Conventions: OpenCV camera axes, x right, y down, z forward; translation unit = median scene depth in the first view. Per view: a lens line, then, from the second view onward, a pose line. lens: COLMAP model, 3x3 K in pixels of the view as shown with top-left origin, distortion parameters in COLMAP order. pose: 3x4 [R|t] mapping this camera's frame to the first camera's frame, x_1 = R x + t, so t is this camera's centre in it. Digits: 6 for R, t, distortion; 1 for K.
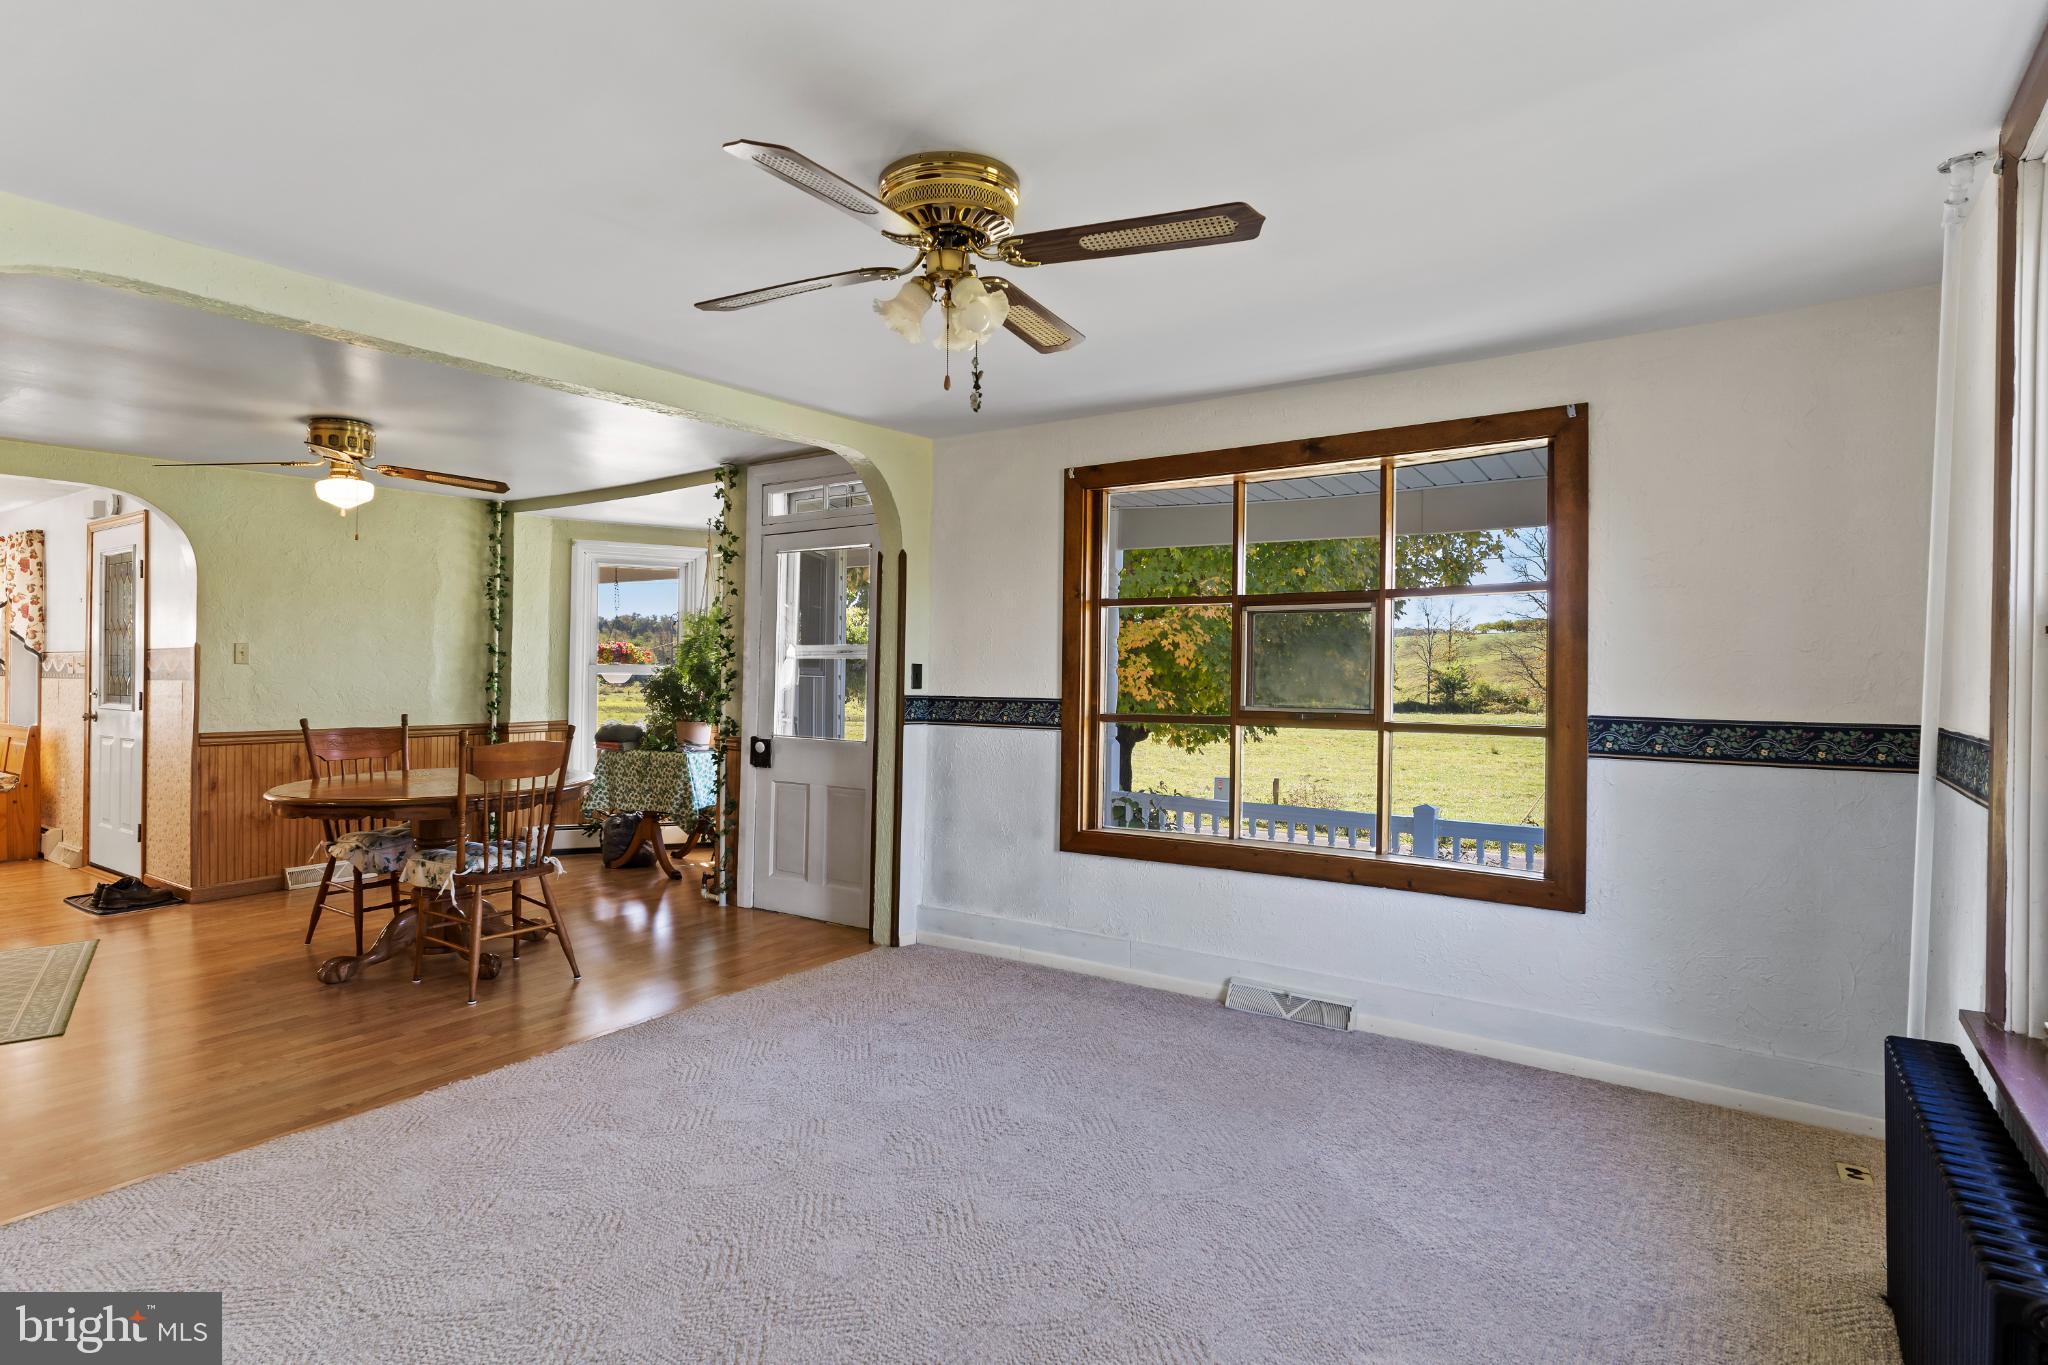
lens RADIAL K [[1067.7, 0, 1017.5], [0, 1067.7, 675.1], [0, 0, 1]] dist [-0.008563, 0.005022]
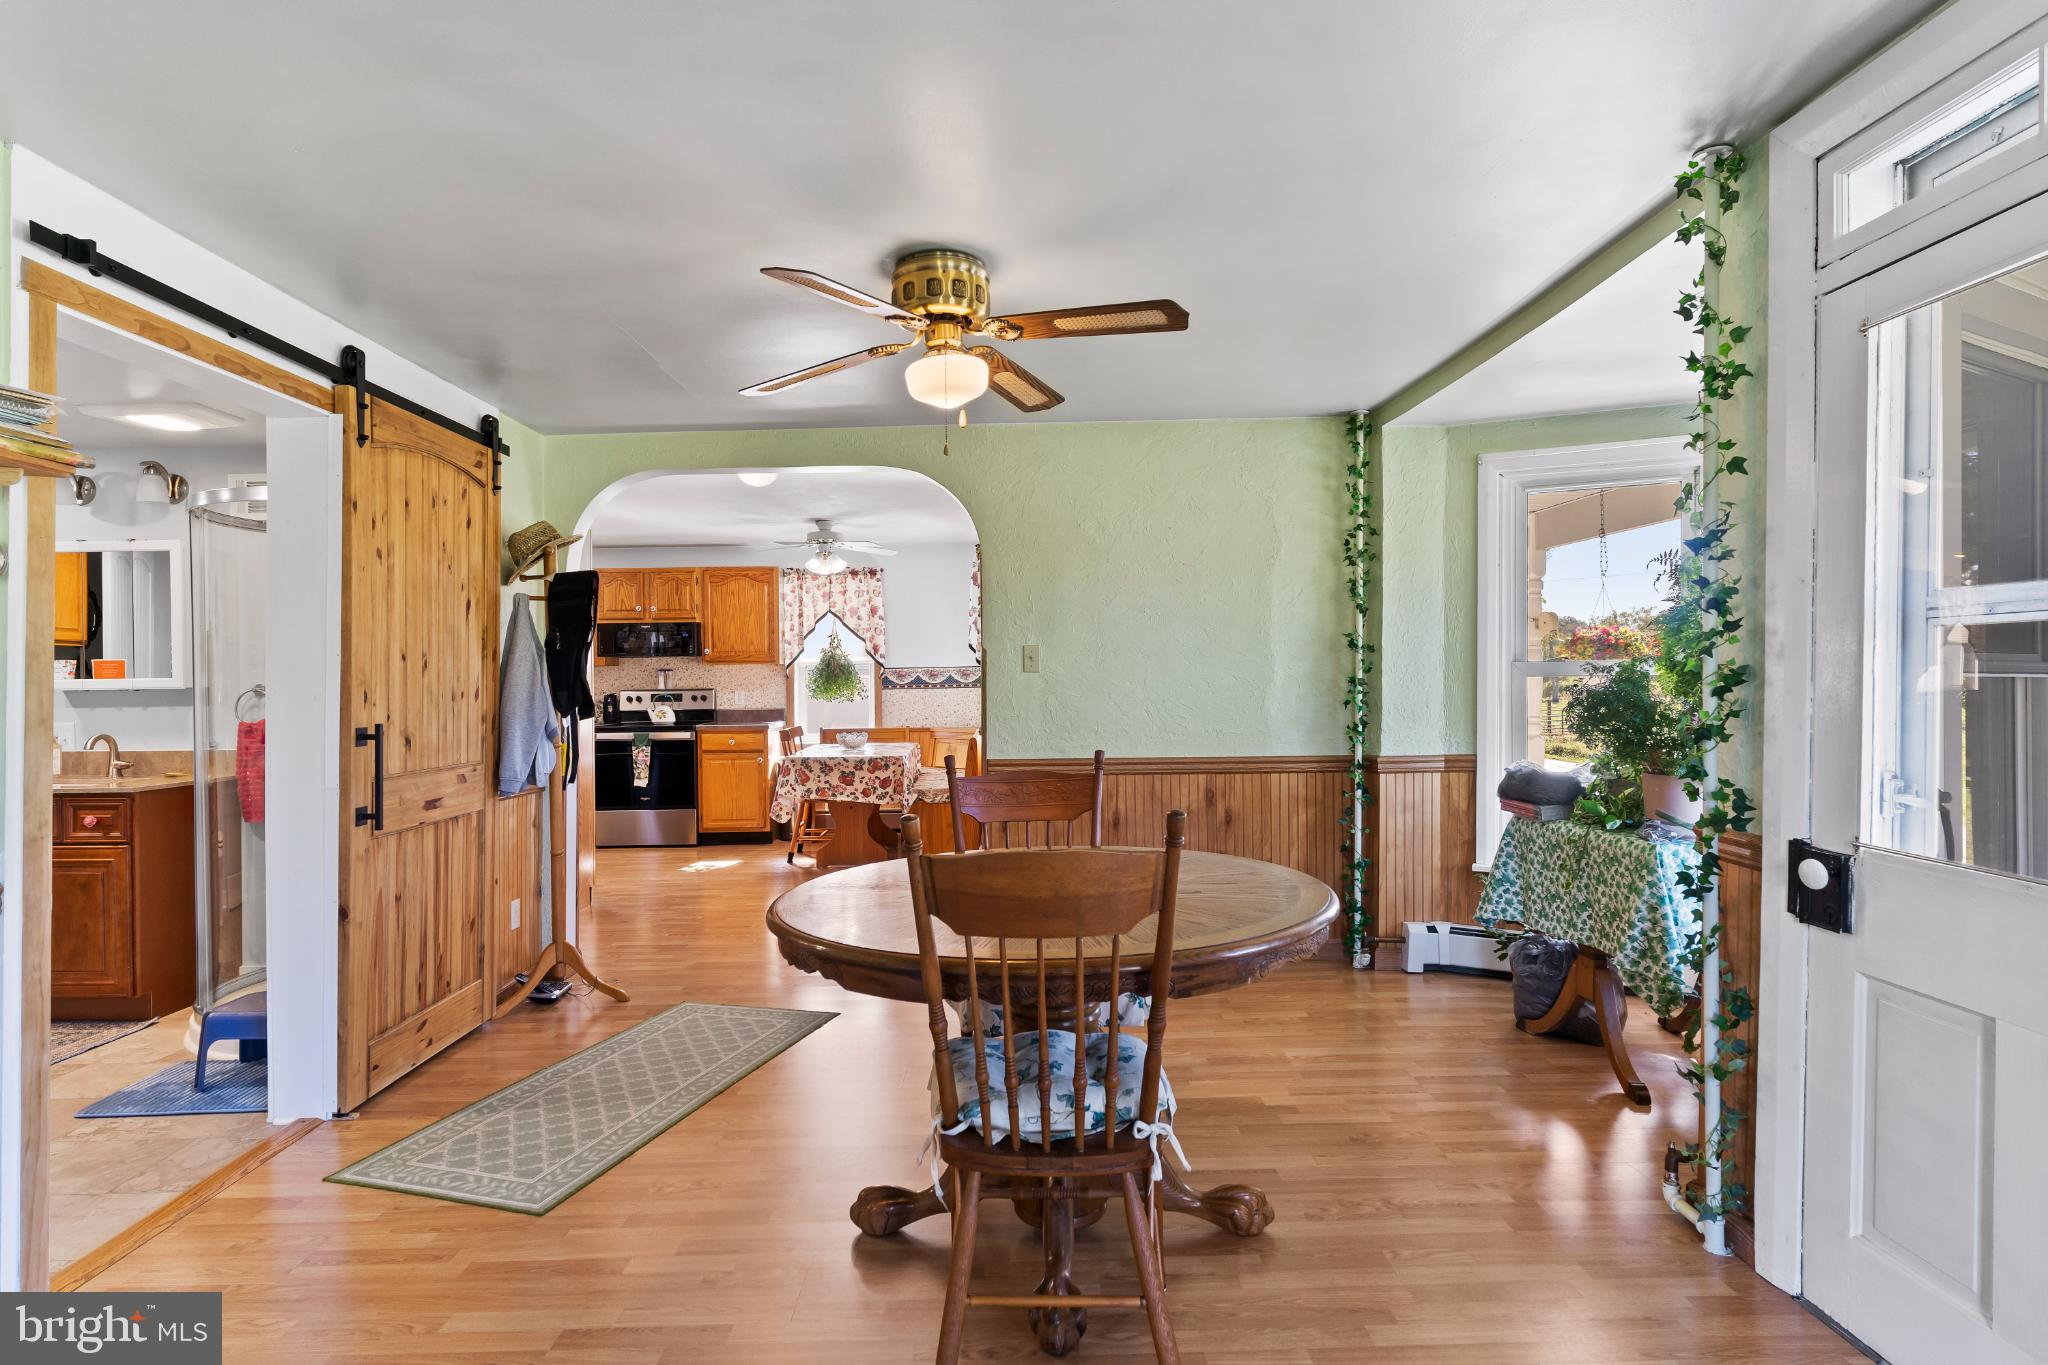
lens RADIAL K [[1067.7, 0, 1032.6], [0, 1067.7, 684.1], [0, 0, 1]] dist [-0.008563, 0.005022]
pose [[0.591529, -0.009967, -0.806222, -0.096274], [0.014190, 0.999897, -0.001950, -0.000269], [0.806159, -0.010287, 0.591610, 0.520518]]
